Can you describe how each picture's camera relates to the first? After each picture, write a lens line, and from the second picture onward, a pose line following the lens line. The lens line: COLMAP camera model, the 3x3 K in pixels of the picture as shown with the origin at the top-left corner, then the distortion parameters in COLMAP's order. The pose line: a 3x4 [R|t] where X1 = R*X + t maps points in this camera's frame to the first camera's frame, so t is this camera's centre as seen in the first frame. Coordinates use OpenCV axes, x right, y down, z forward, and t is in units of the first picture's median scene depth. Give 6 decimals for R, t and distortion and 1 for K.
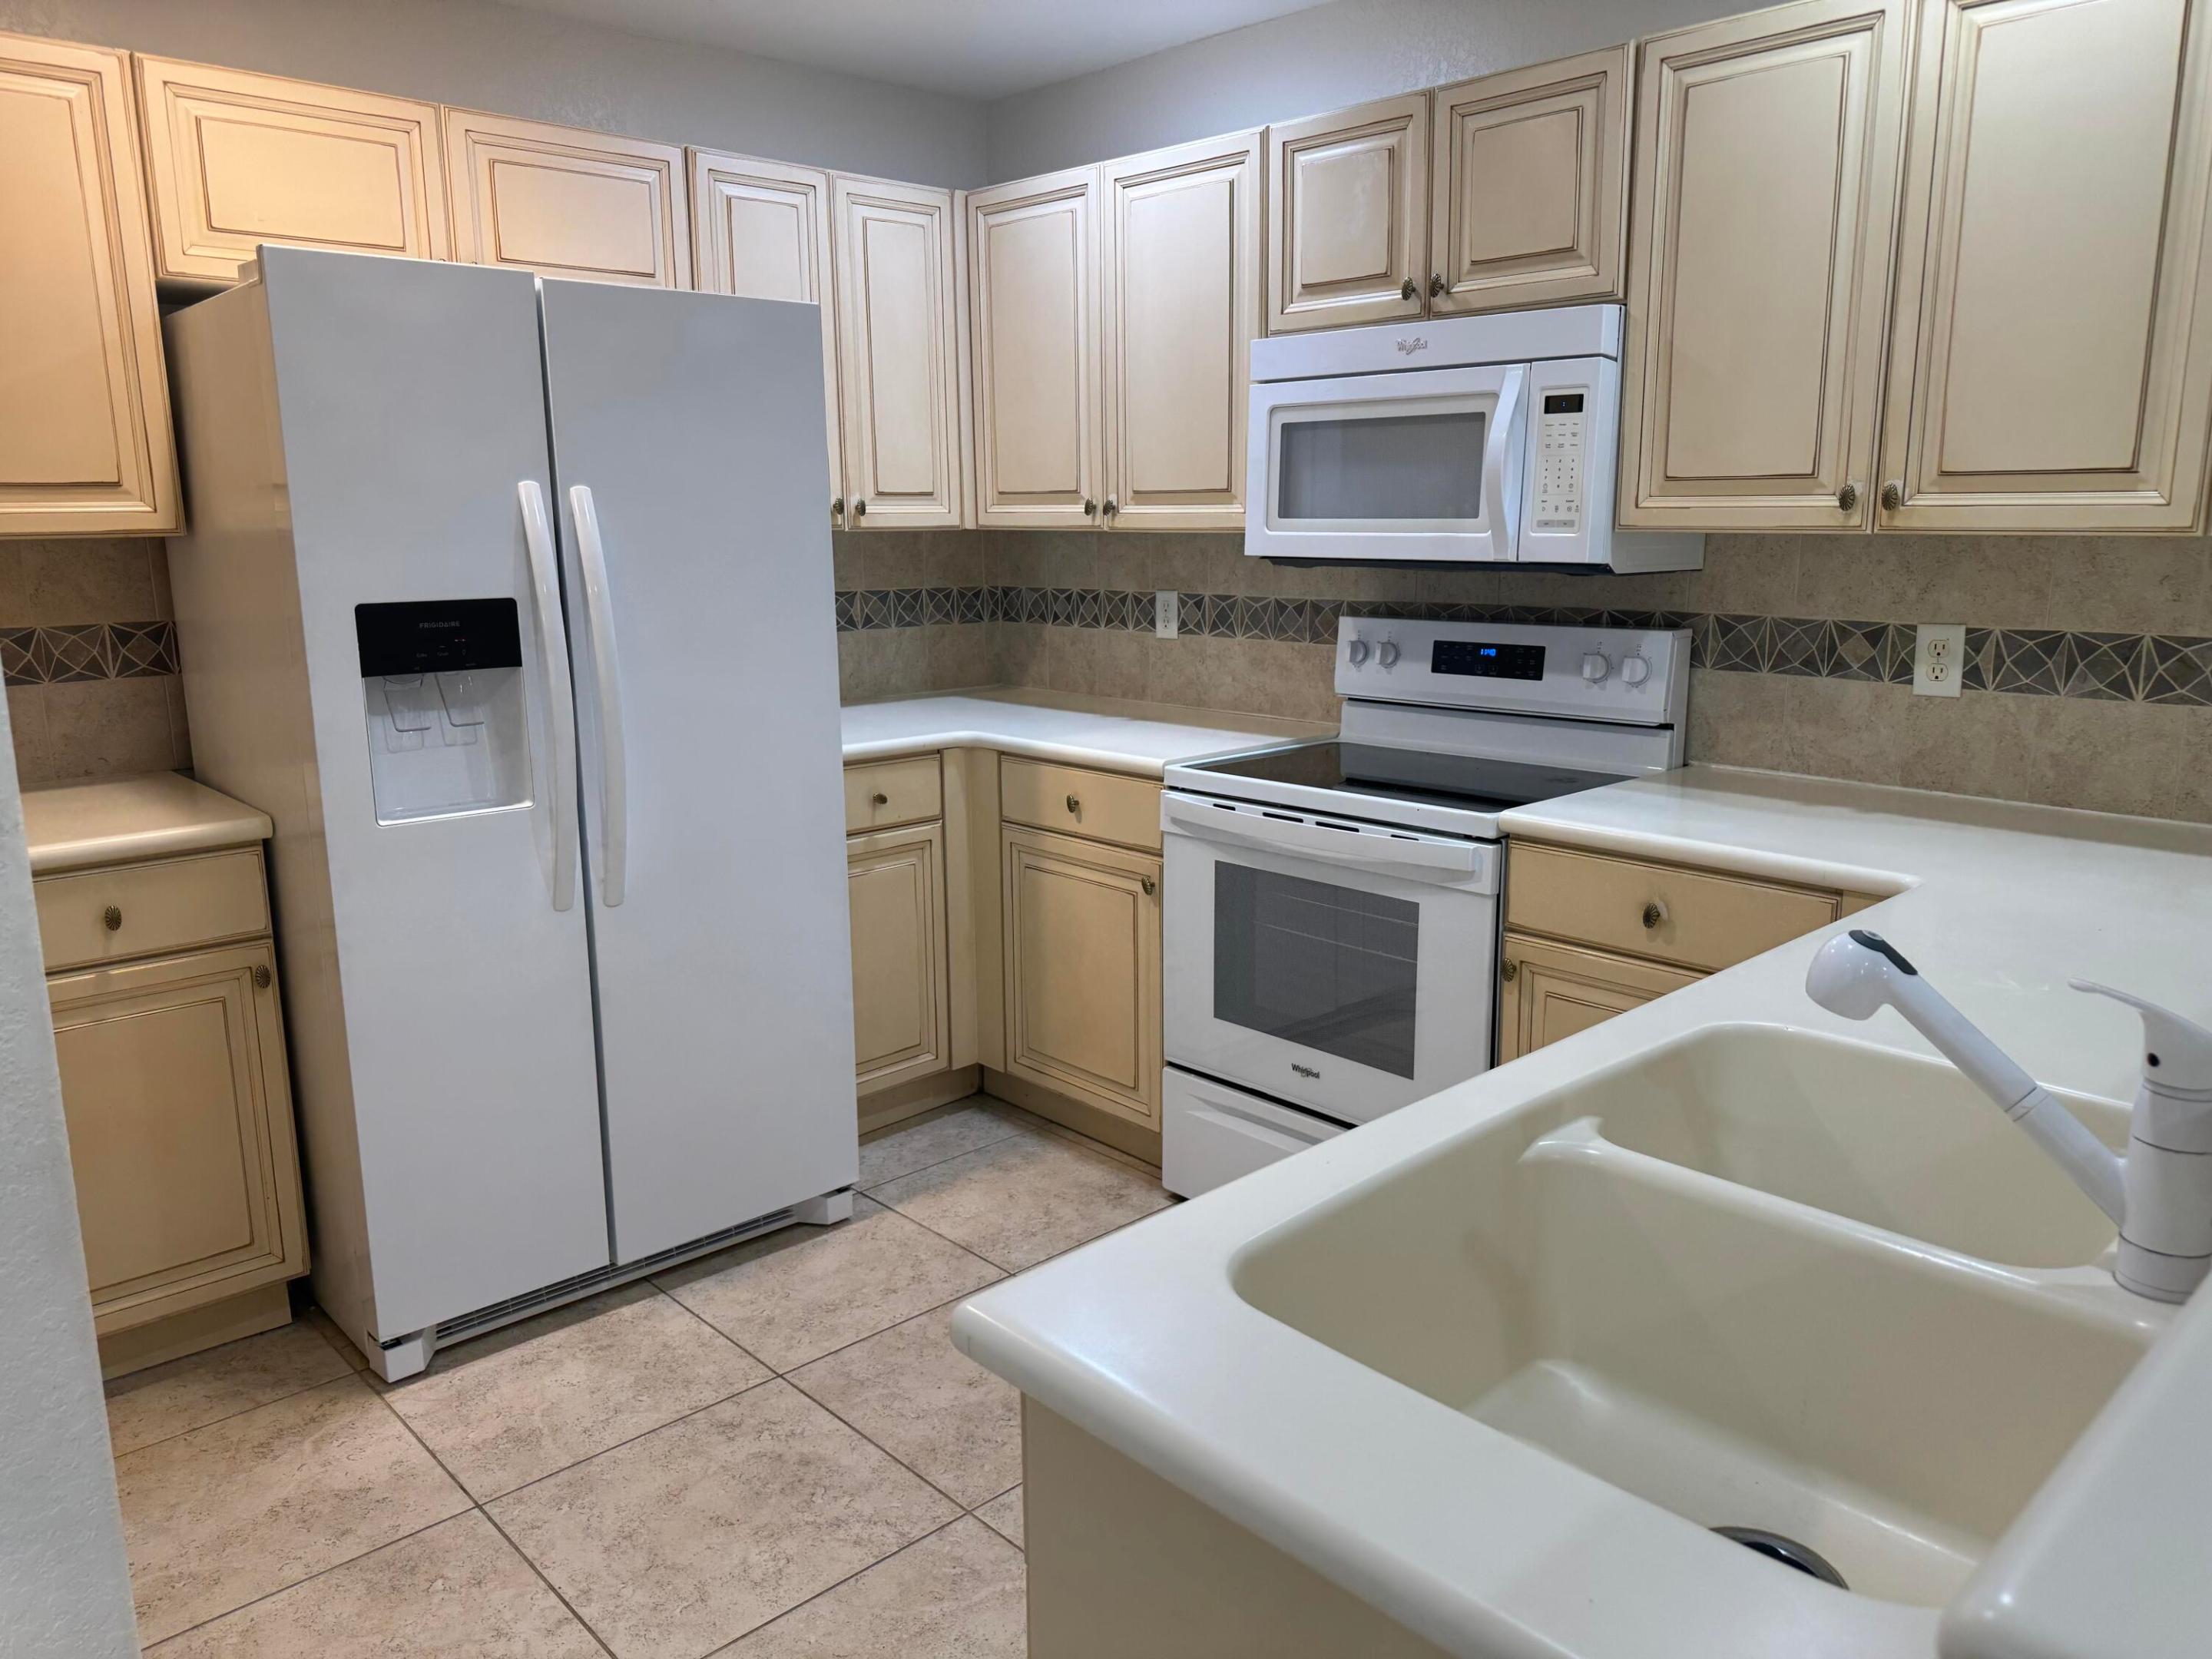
lens RADIAL K [[1559.7, 0, 1106.5], [0, 1559.7, 825.4], [0, 0, 1]] dist [0.127252, -0.233644]
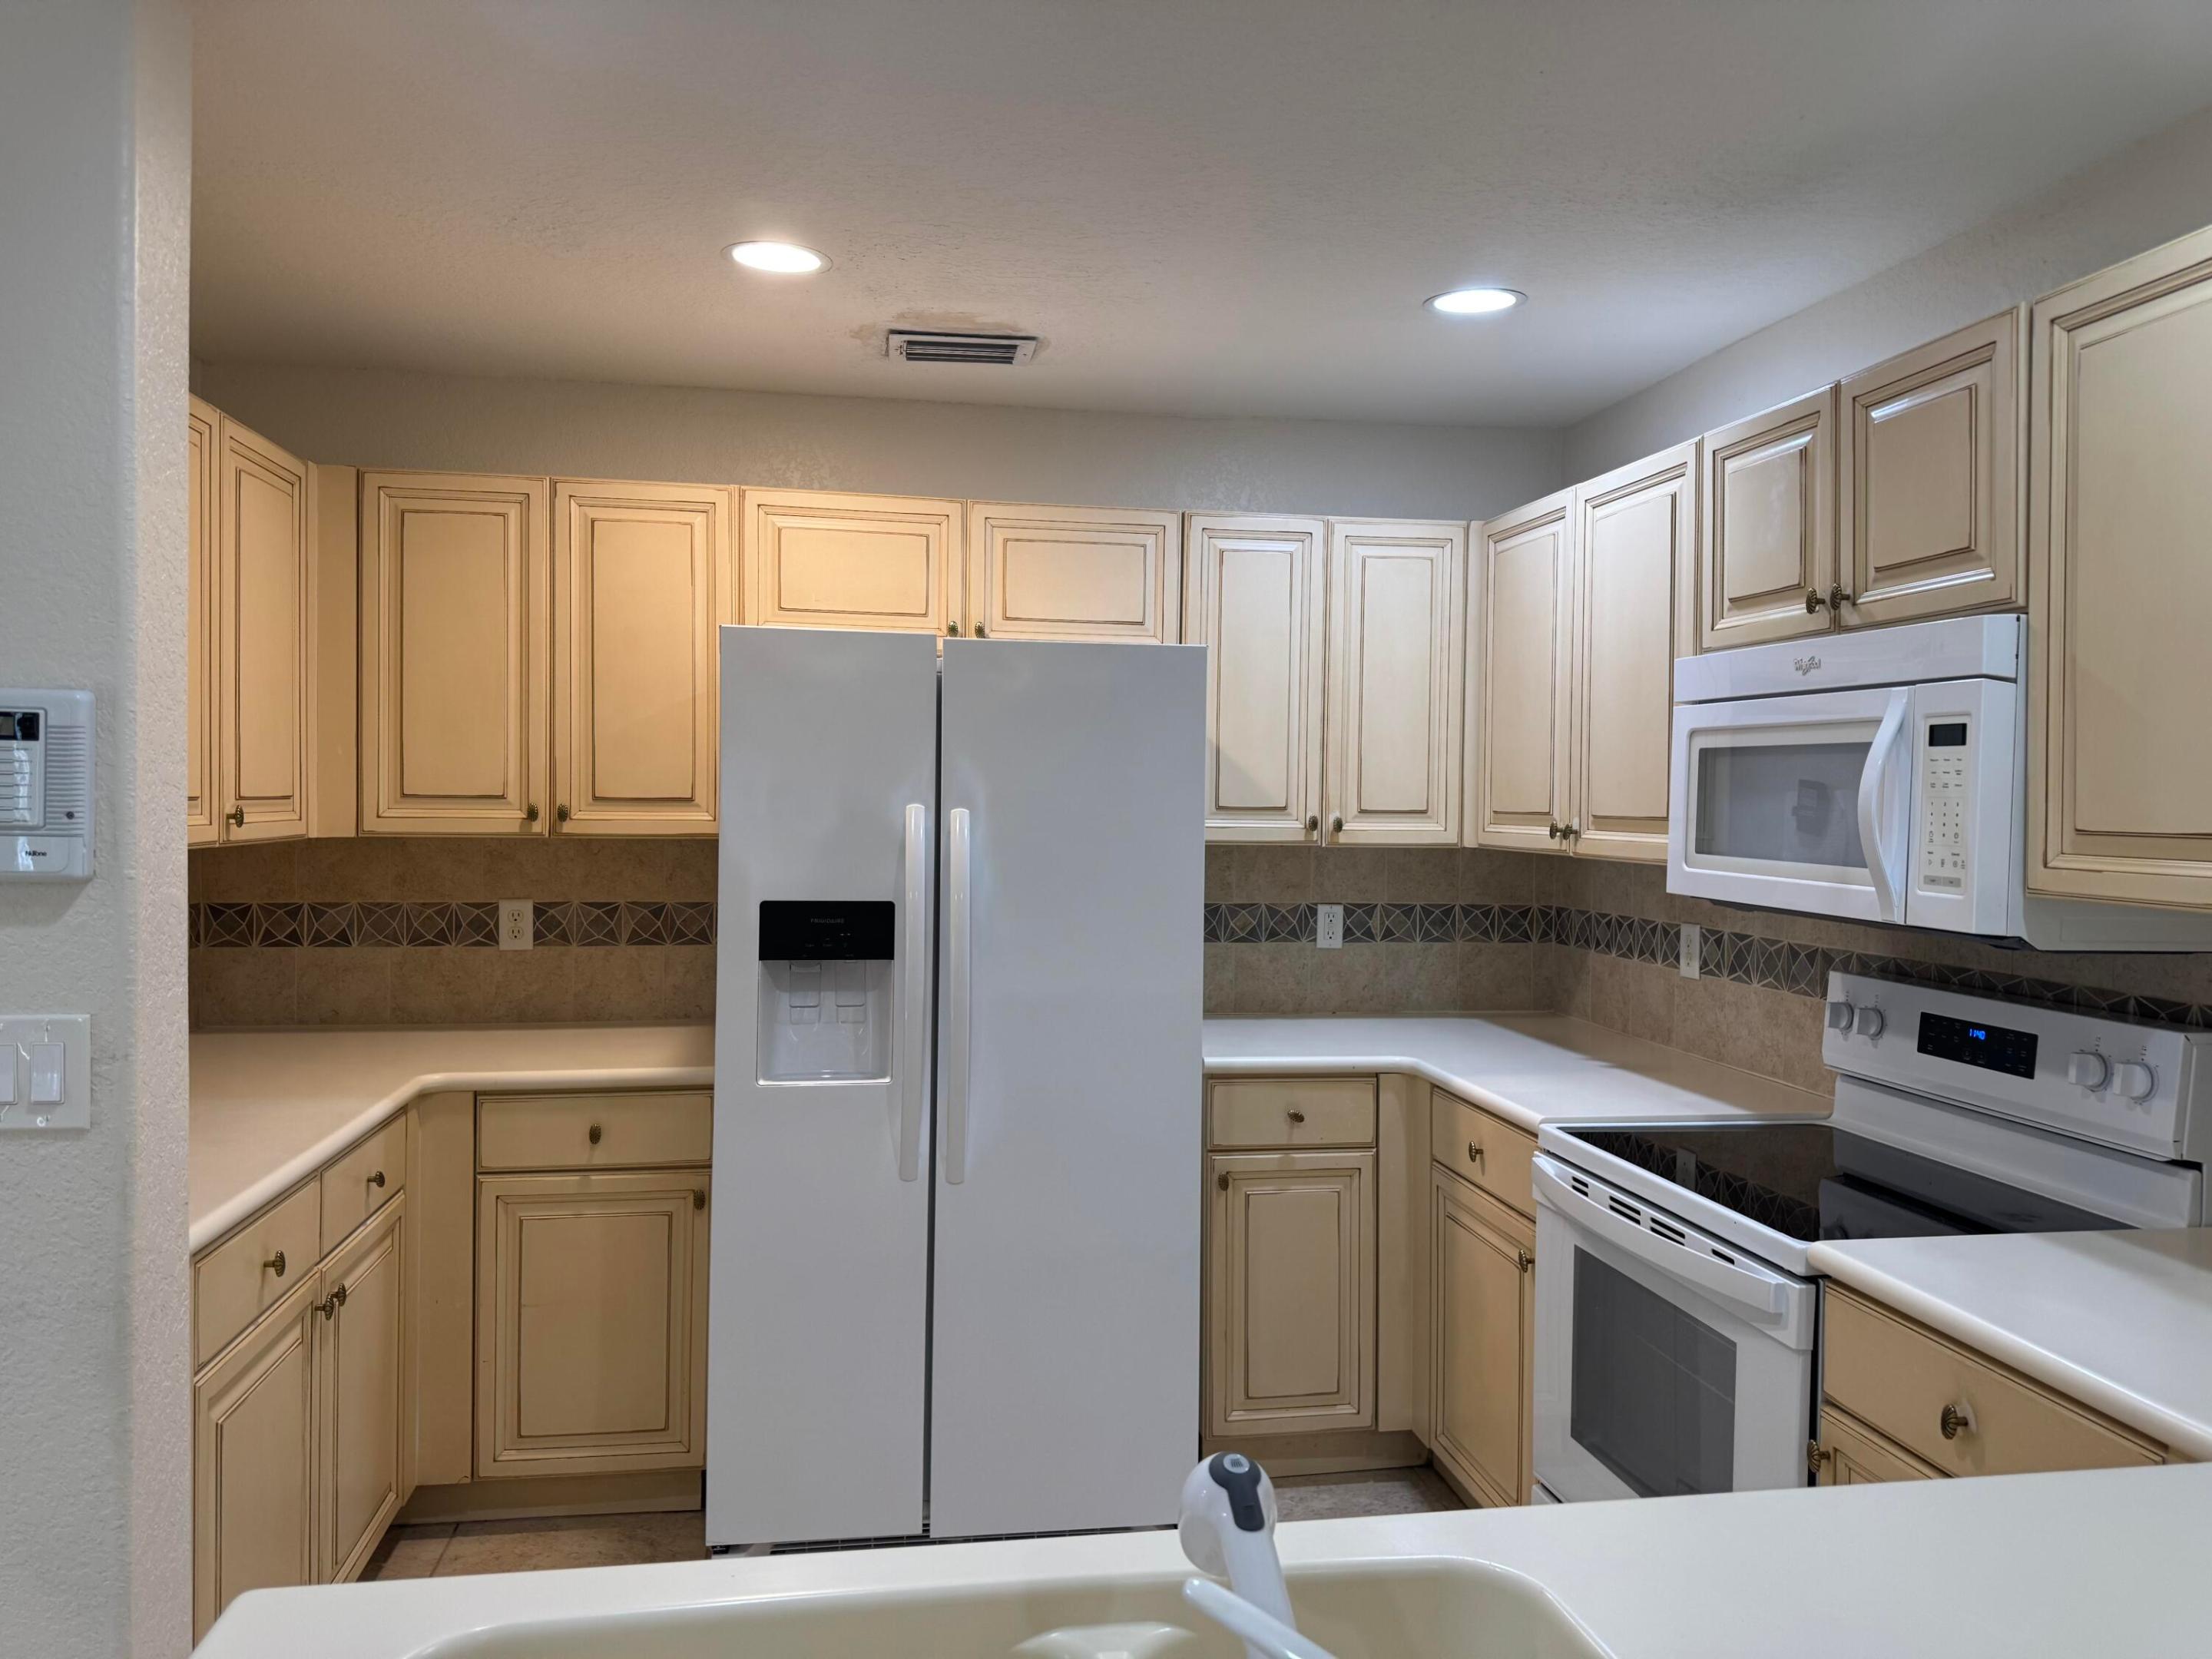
lens RADIAL K [[1565.1, 0, 1100.0], [0, 1565.1, 814.7], [0, 0, 1]] dist [0.110497, -0.161130]
pose [[0.826632, 0.024139, -0.562225, 0.335414], [-0.128442, 0.980801, -0.146735, -0.046907], [0.547889, 0.193509, 0.813862, 0.103867]]
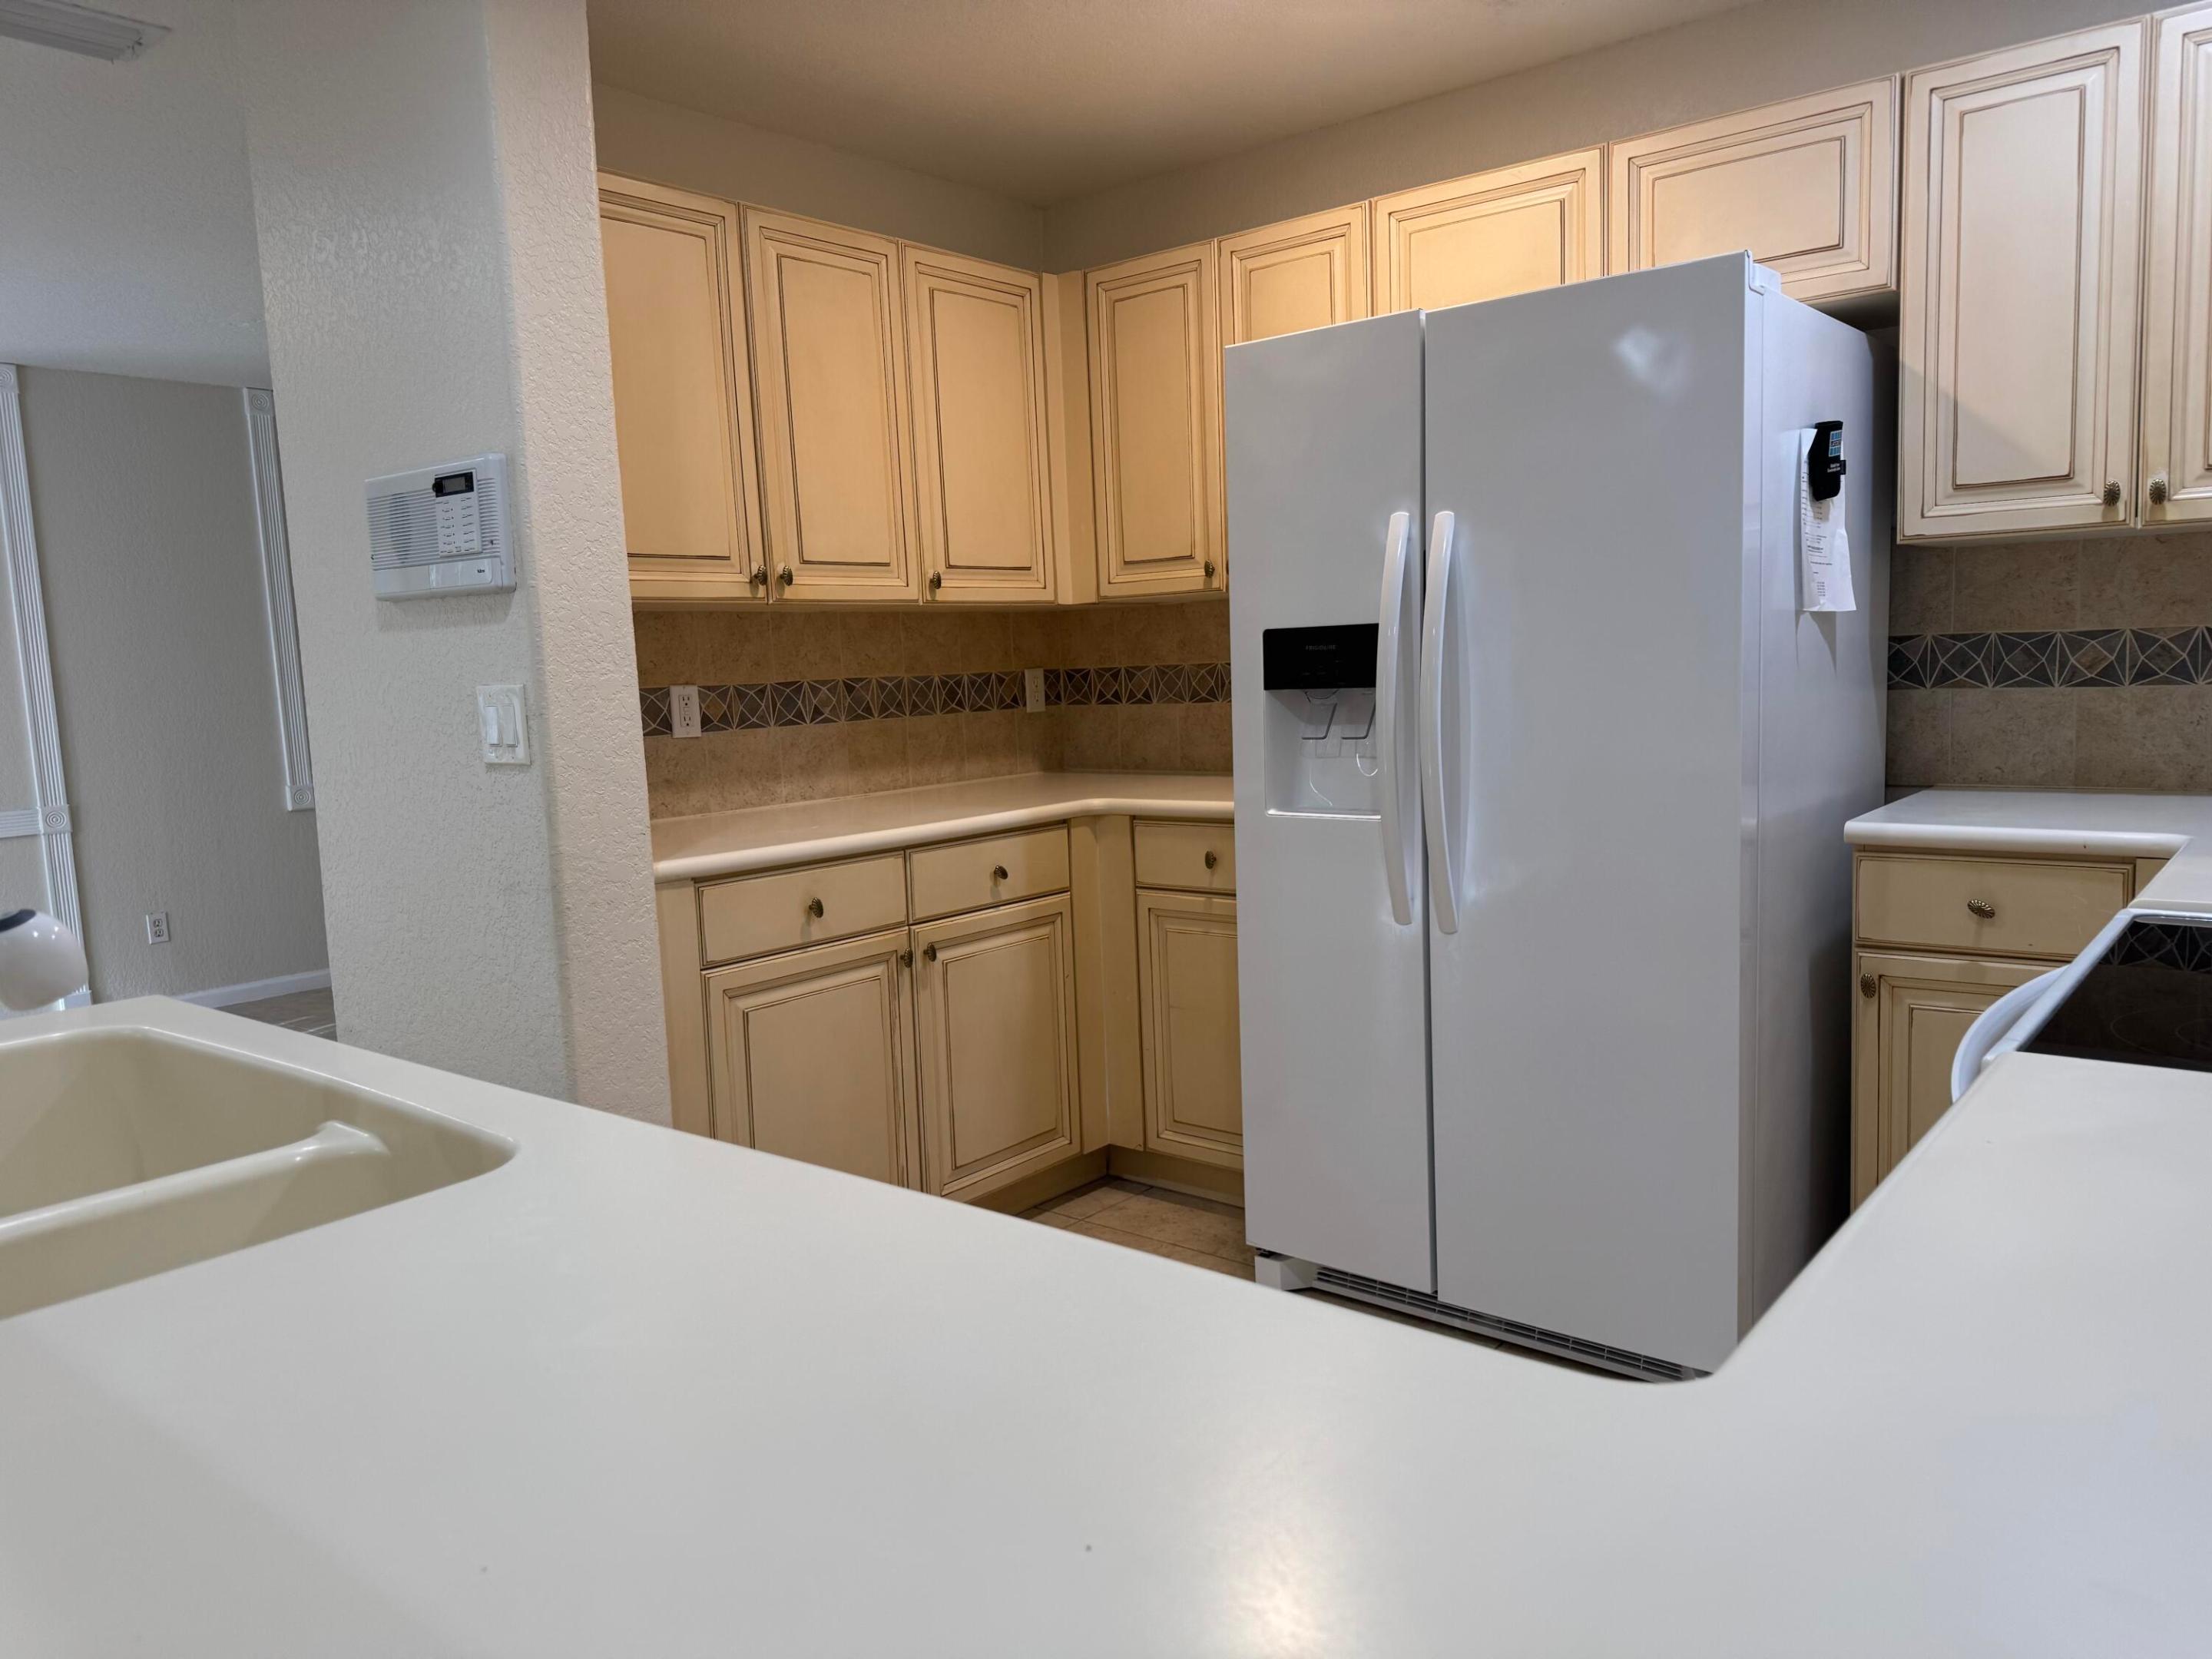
lens RADIAL K [[1578.3, 0, 1103.5], [0, 1578.3, 832.7], [0, 0, 1]] dist [0.147332, -0.168587]
pose [[0.128566, 0.111712, -0.985389, 0.583934], [-0.158106, 0.983235, 0.090839, -0.061423], [0.979017, 0.144117, 0.144073, 0.586046]]
